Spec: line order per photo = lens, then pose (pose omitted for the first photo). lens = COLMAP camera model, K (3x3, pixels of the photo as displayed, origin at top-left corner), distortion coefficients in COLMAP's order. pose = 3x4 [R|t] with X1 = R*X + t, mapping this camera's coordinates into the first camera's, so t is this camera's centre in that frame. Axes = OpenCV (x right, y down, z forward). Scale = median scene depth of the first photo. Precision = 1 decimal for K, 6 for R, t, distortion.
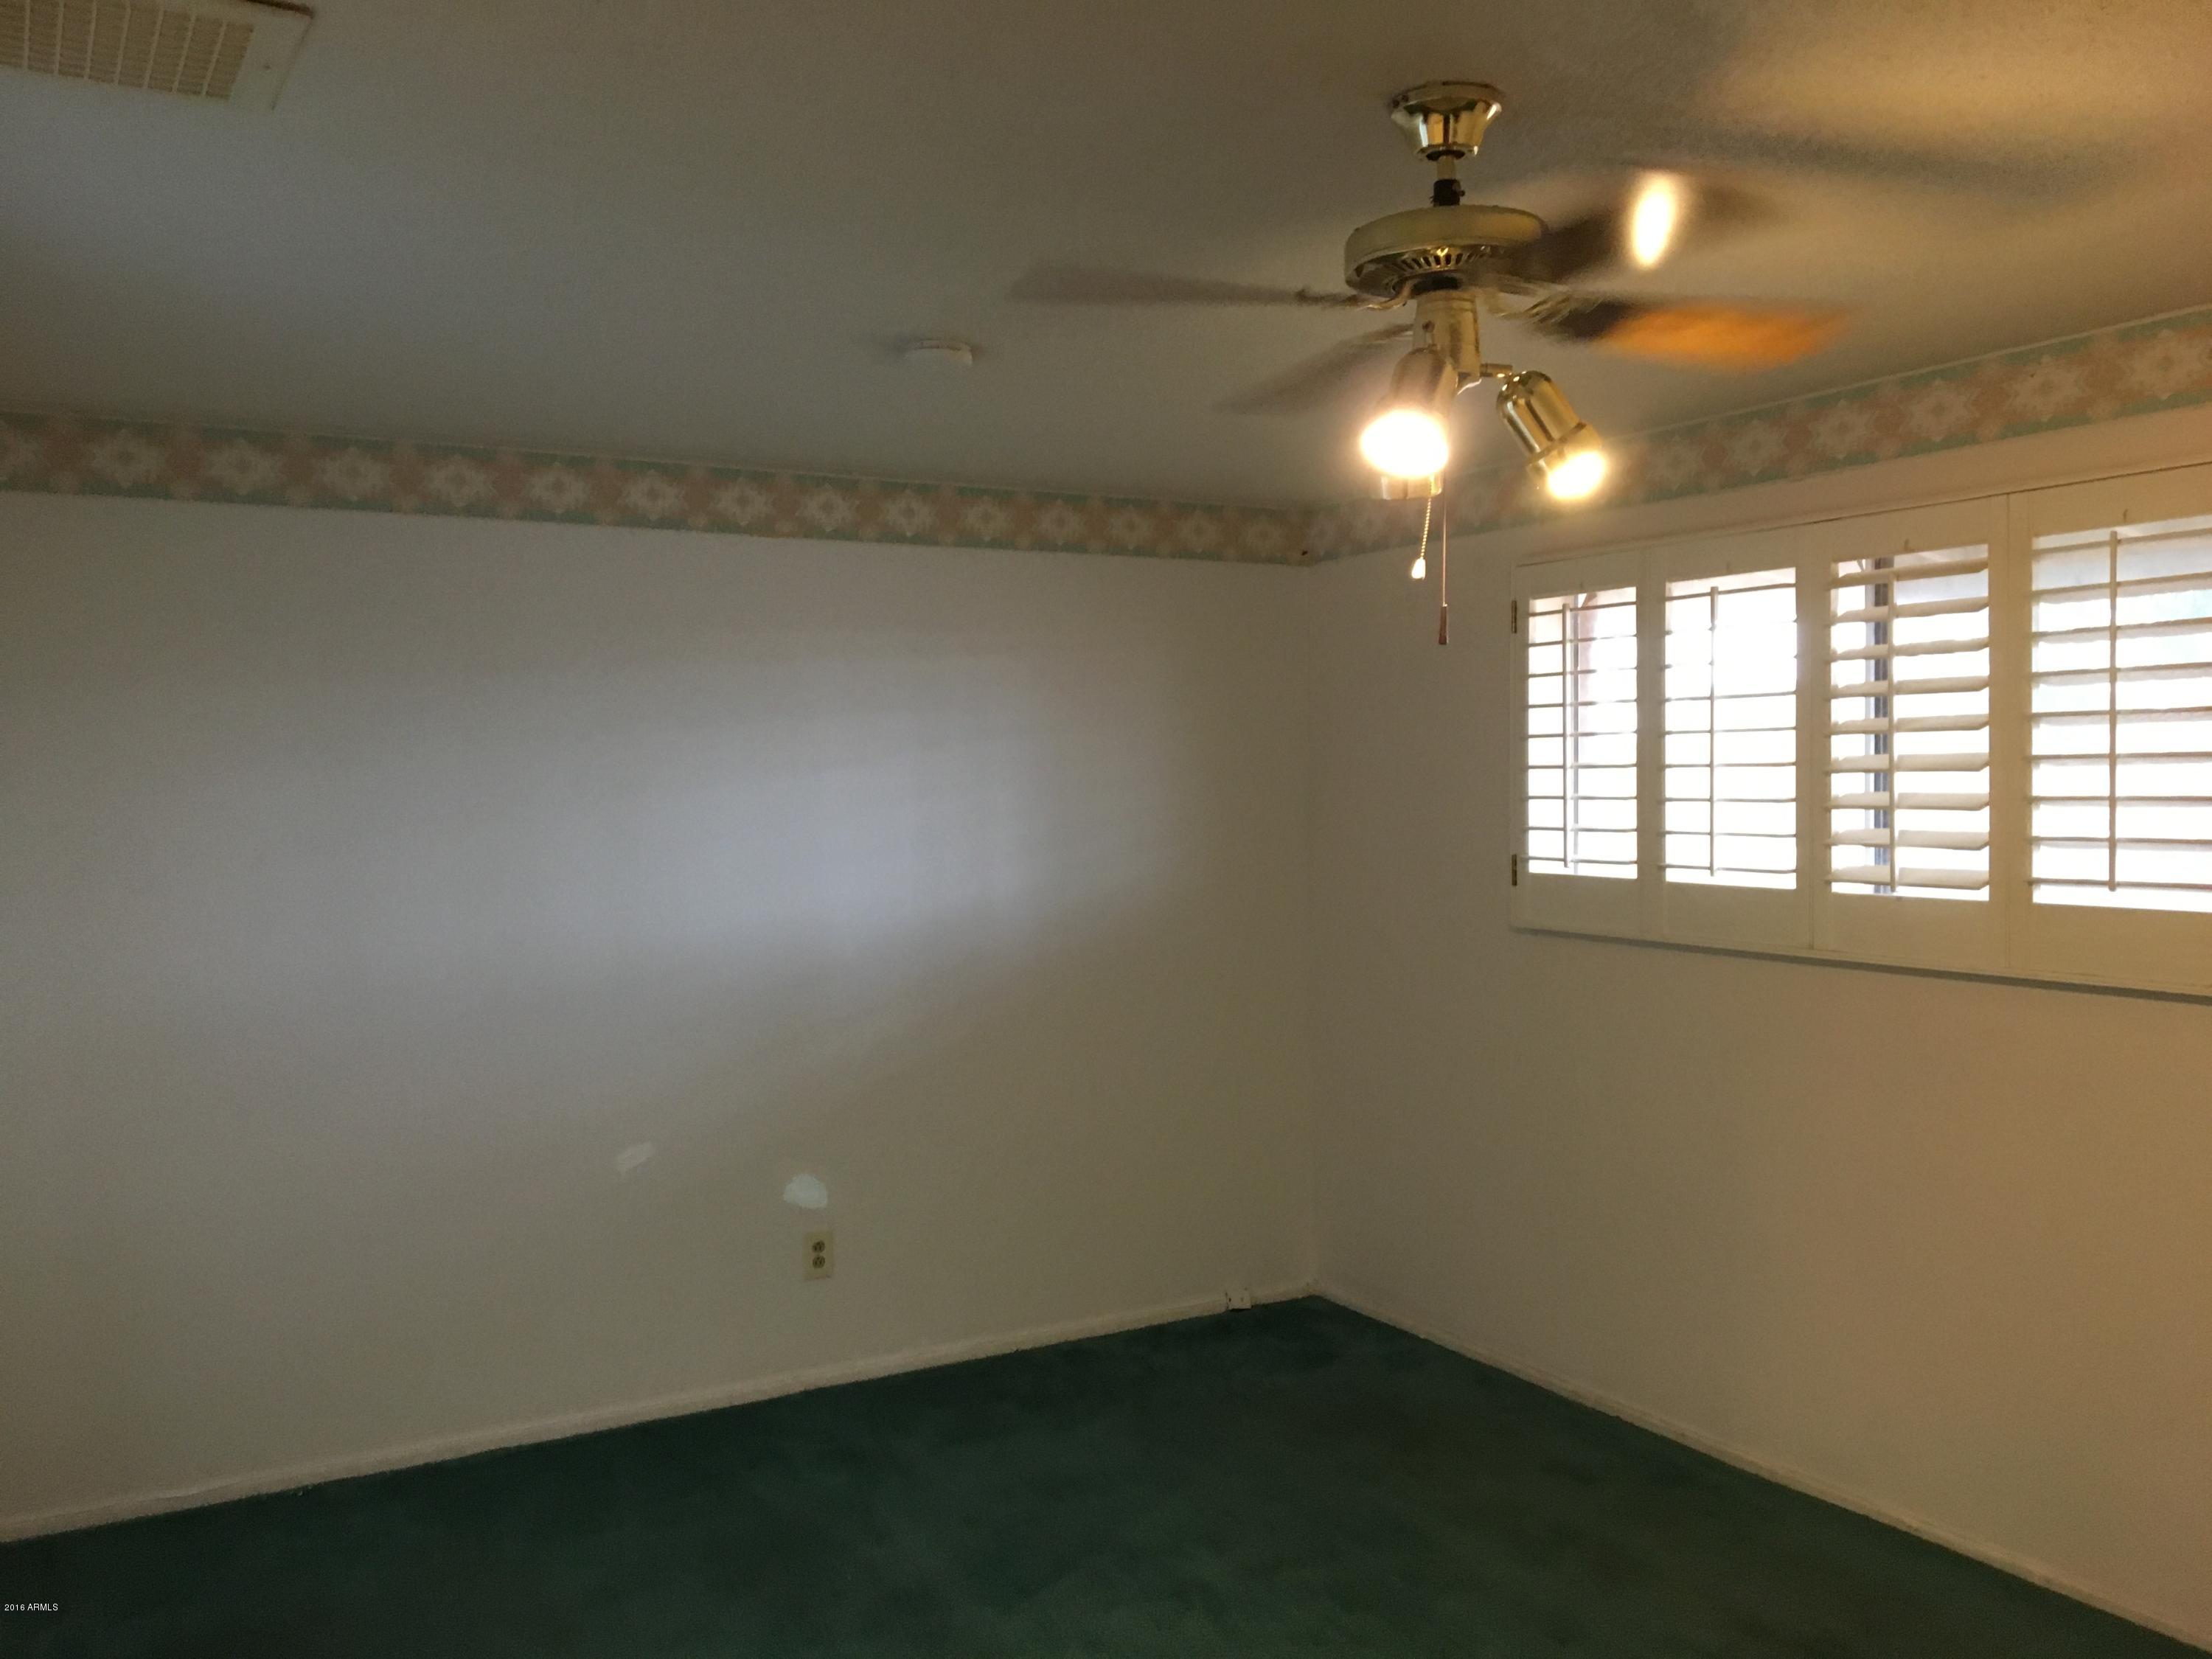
lens RADIAL K [[1842.6, 0, 1095.6], [0, 1842.6, 826.7], [0, 0, 1]] dist [0.069434, -0.086195]
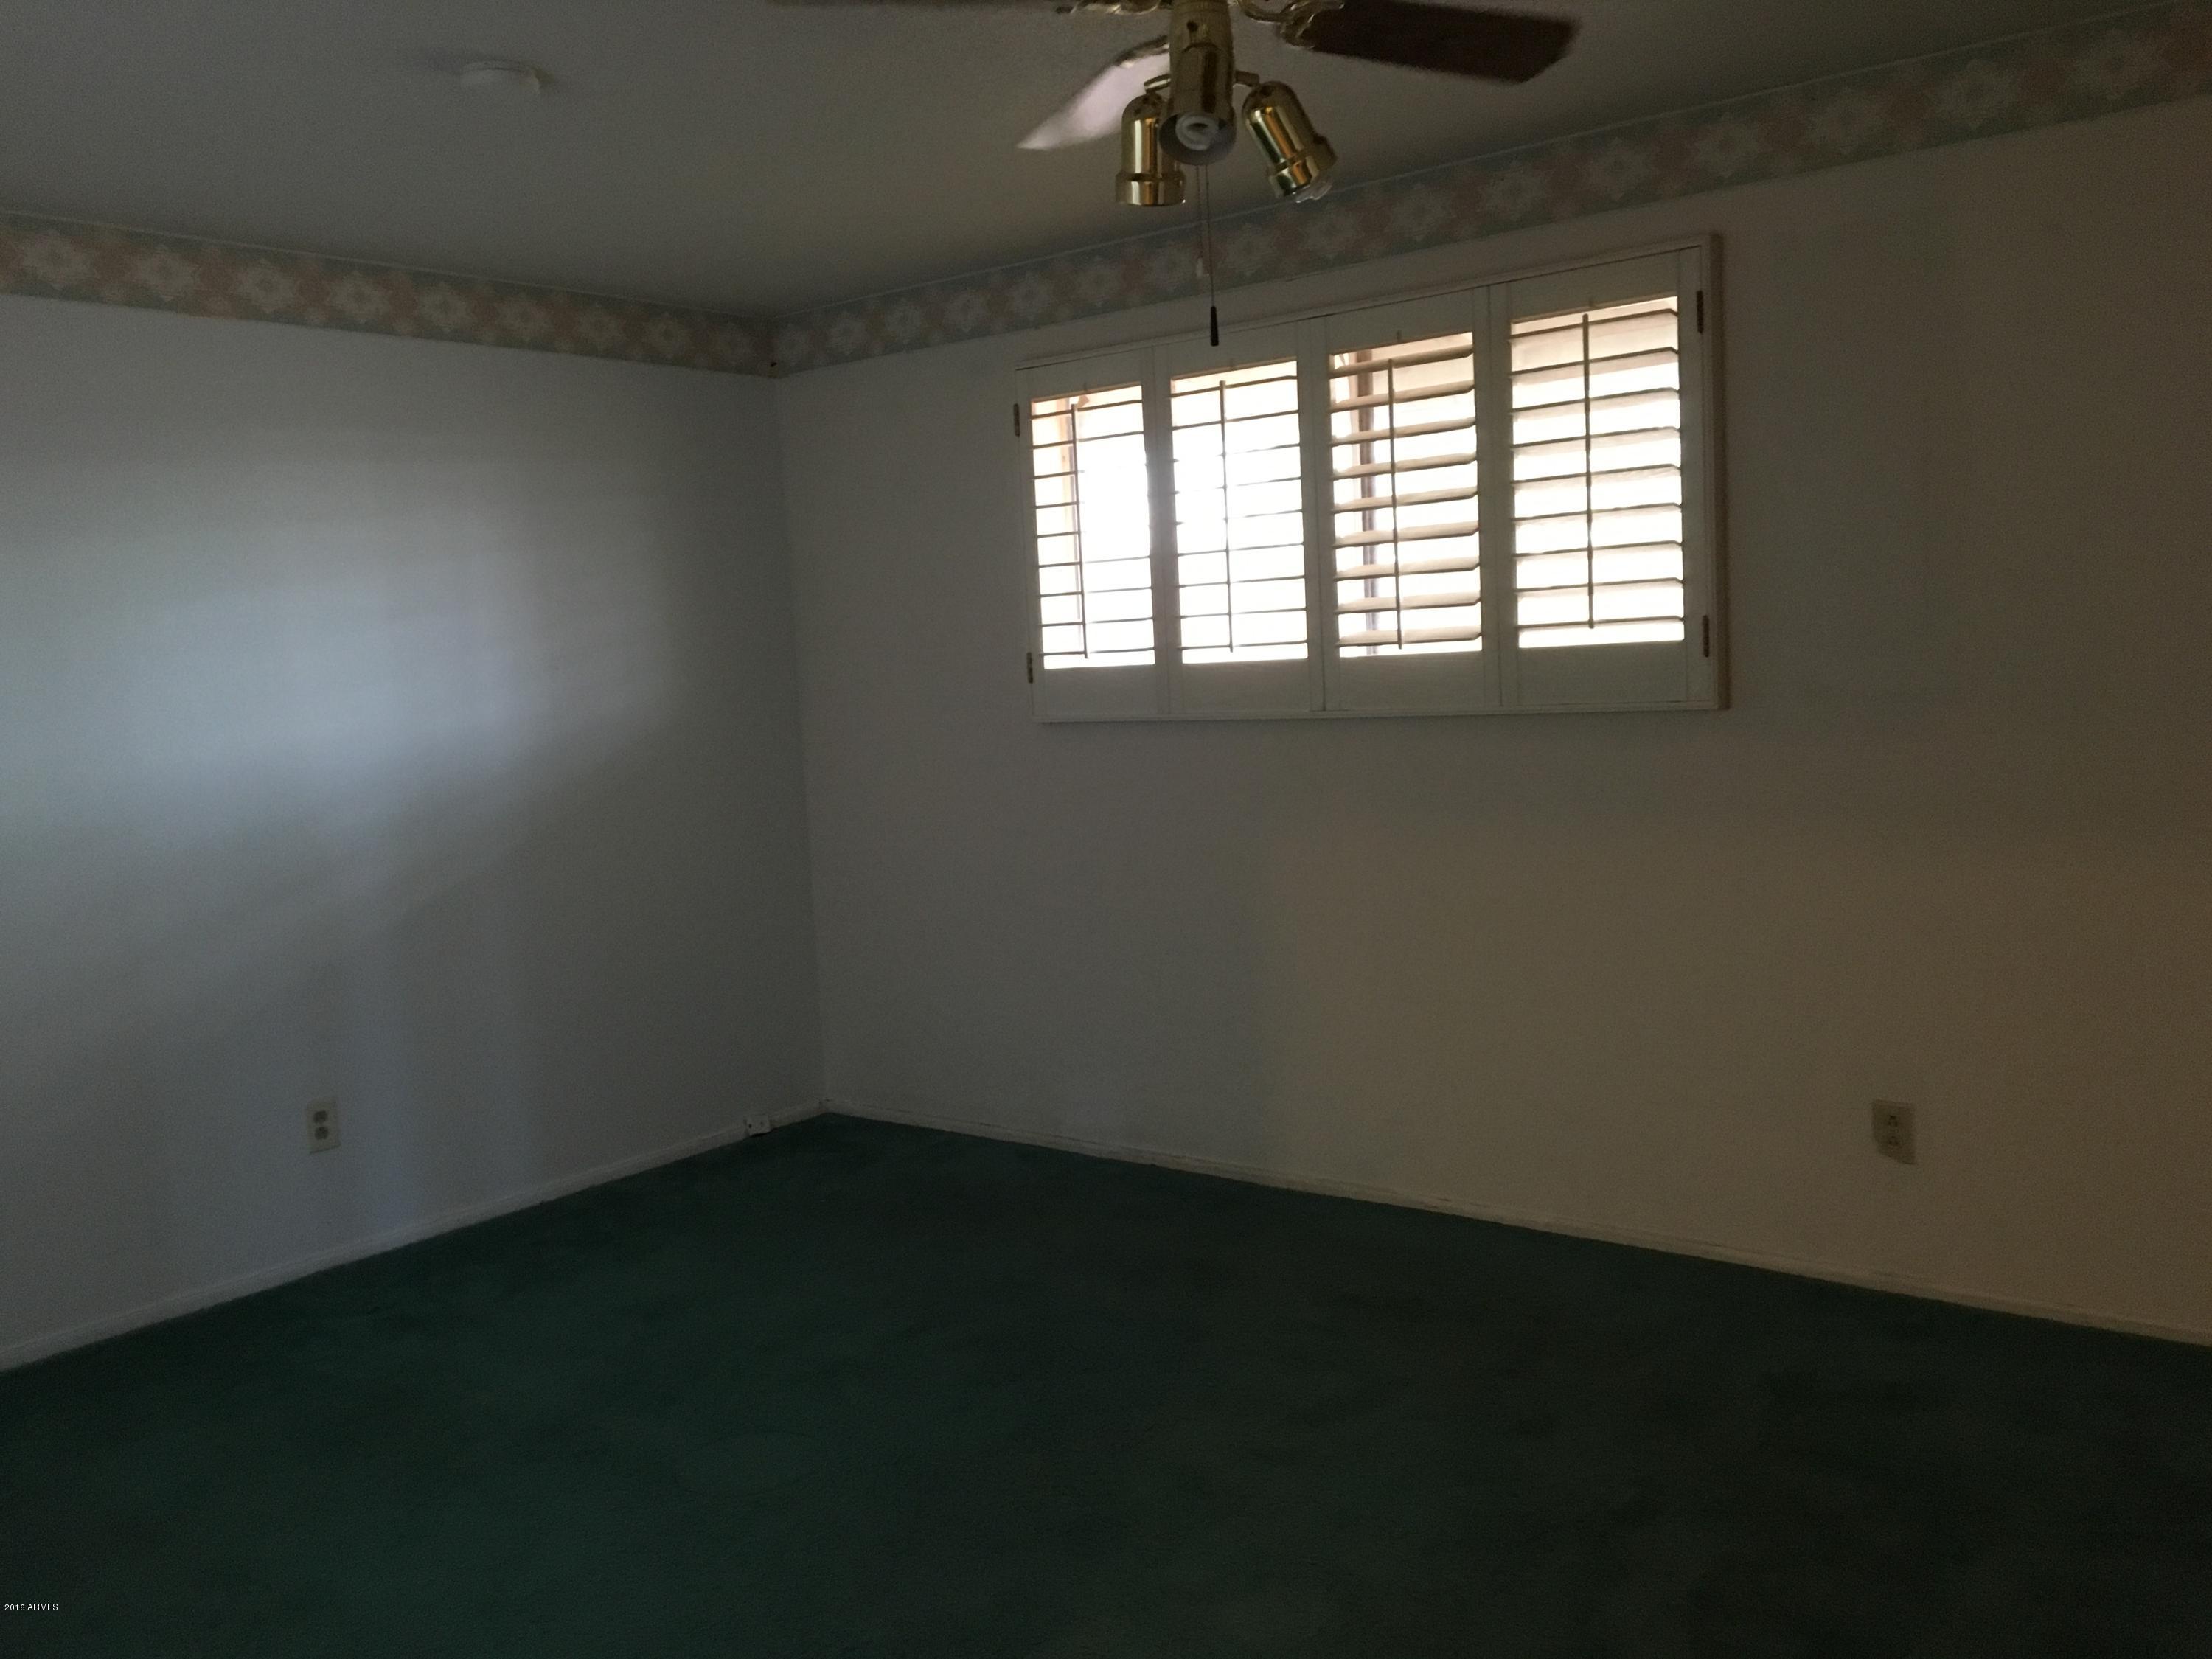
lens RADIAL K [[1842.6, 0, 1115.0], [0, 1842.6, 829.1], [0, 0, 1]] dist [0.069434, -0.086195]
pose [[0.928308, -0.074725, 0.364226, -0.125424], [0.051277, 0.995966, 0.073642, 0.044411], [-0.368260, -0.049686, 0.928394, 0.017492]]
